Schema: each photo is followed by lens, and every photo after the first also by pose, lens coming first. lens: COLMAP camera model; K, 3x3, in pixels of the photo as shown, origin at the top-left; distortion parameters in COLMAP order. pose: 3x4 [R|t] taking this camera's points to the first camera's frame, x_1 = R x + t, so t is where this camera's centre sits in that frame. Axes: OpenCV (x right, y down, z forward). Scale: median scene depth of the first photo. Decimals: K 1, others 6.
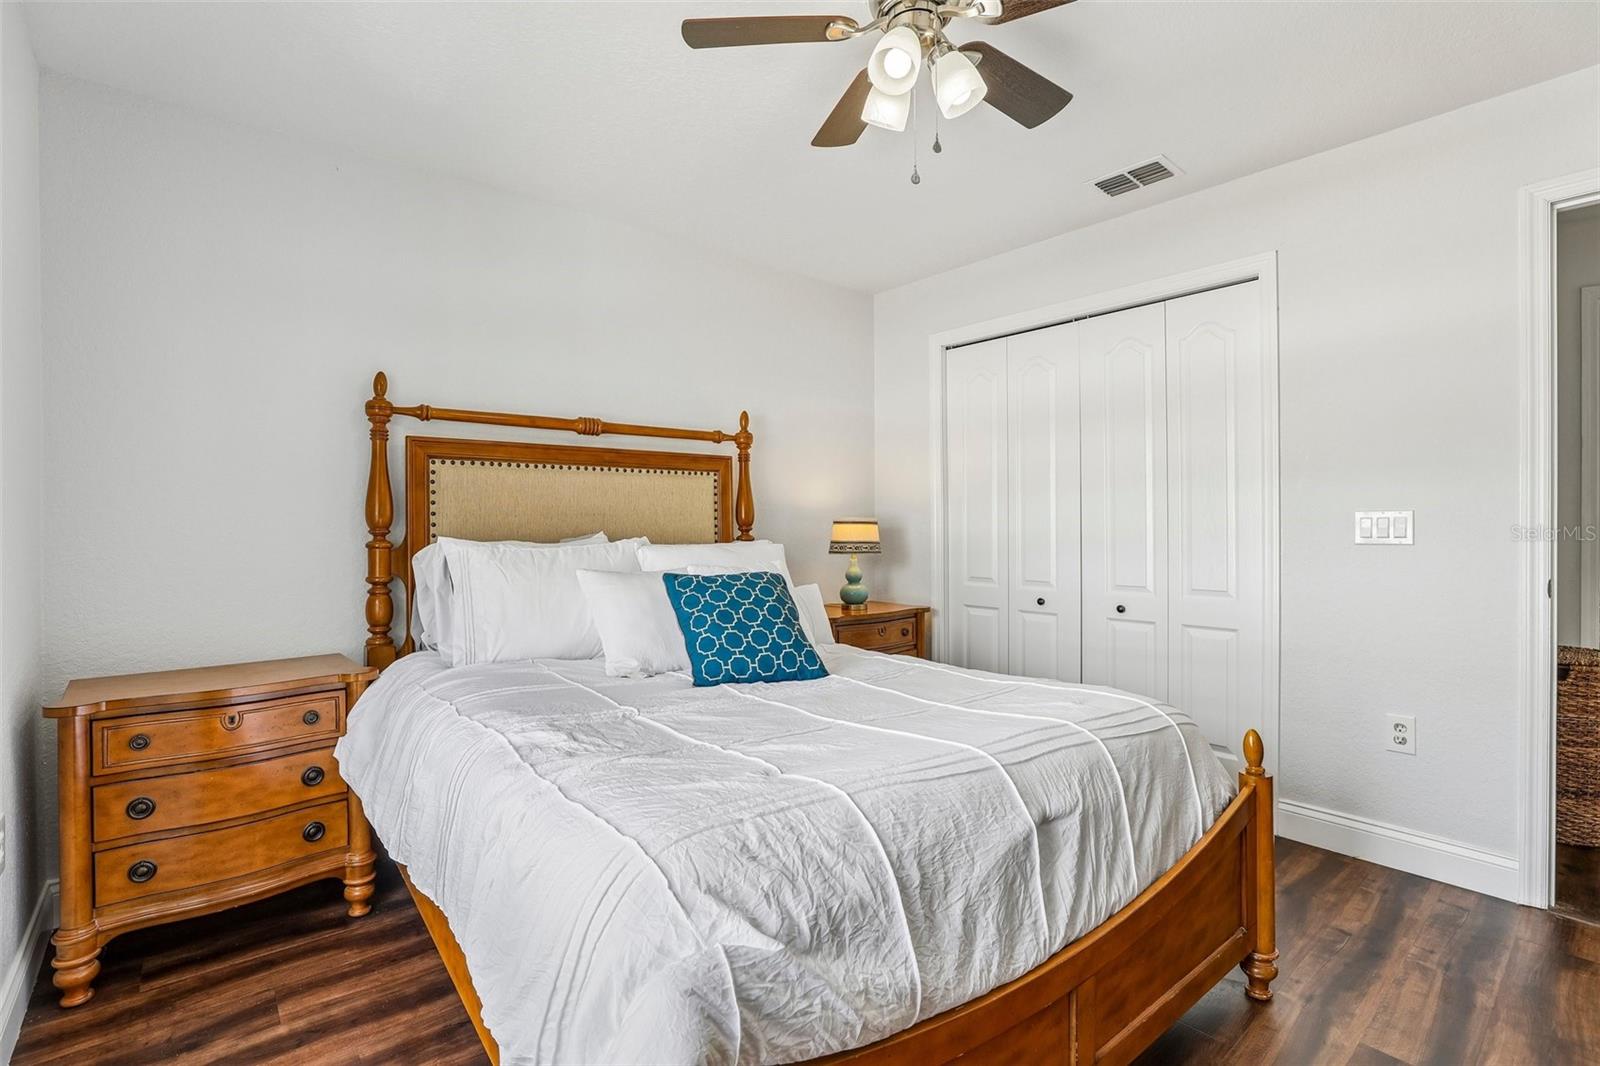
lens RADIAL K [[742.6, 0, 808.9], [0, 742.6, 521.6], [0, 0, 1]] dist [-0.009759, -0.000017]
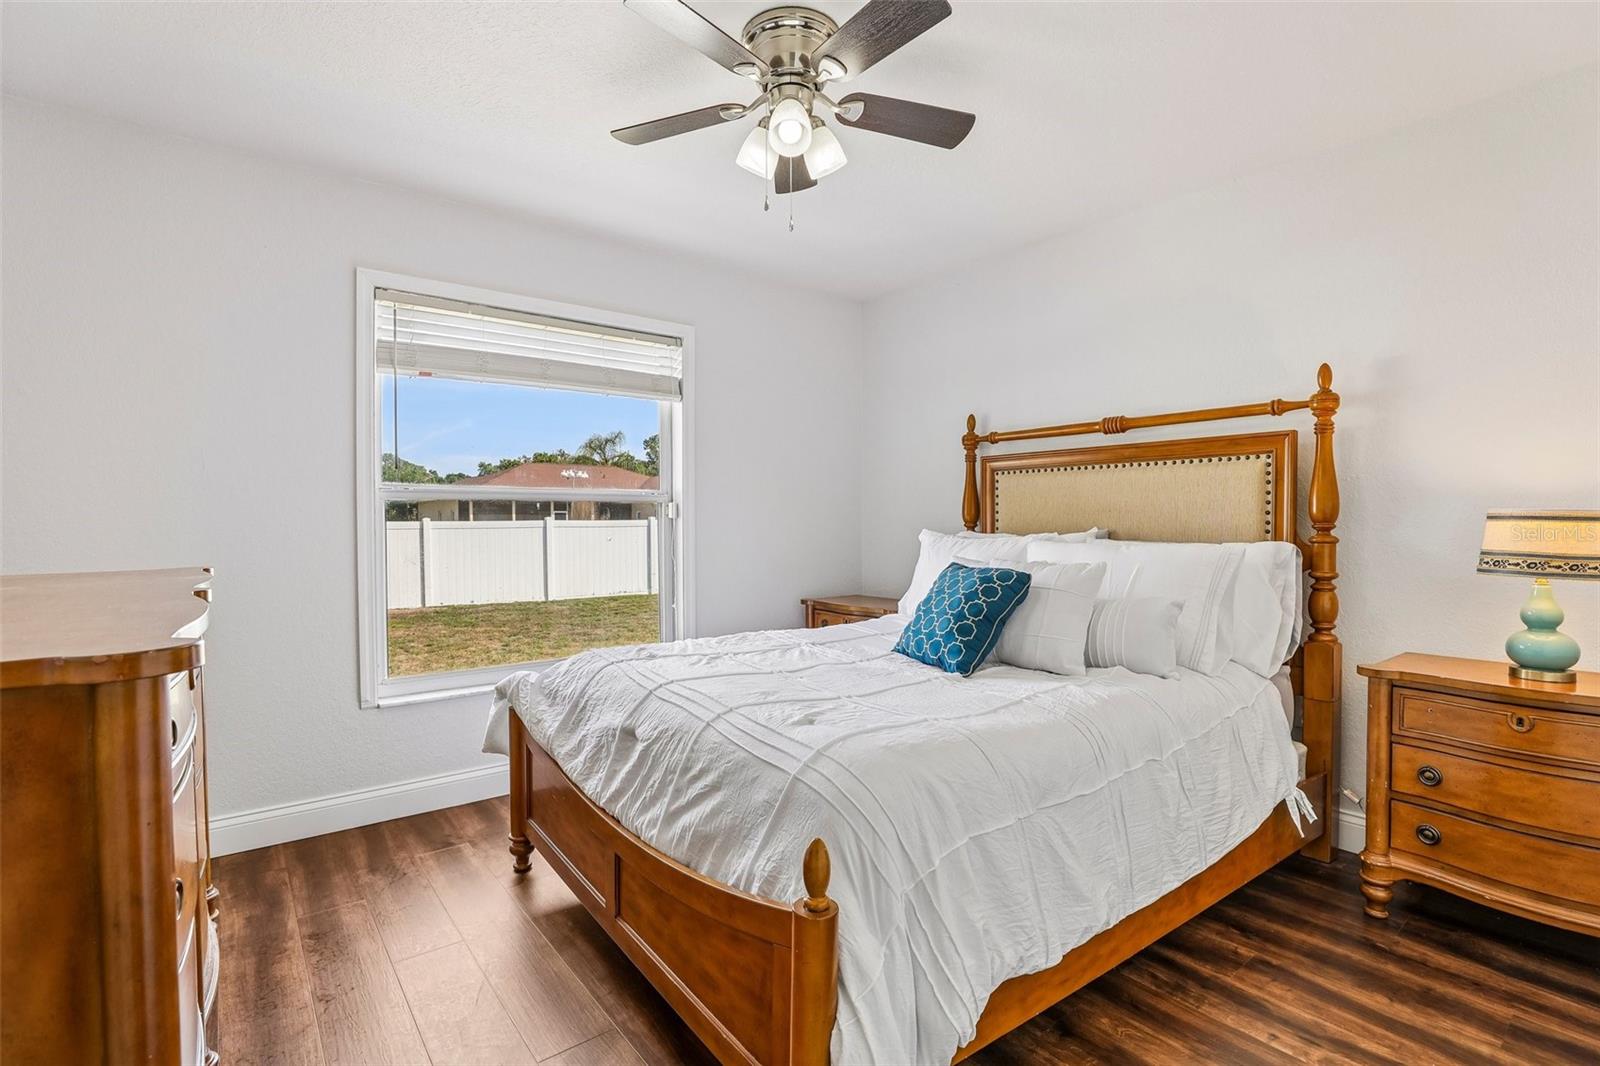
lens RADIAL K [[742.6, 0, 808.1], [0, 742.6, 536.1], [0, 0, 1]] dist [-0.009759, -0.000017]
pose [[-0.023995, 0.031952, -0.999201, 0.751190], [0.008876, 0.999457, 0.031747, -0.010068], [0.999673, -0.008107, -0.024266, 0.594753]]
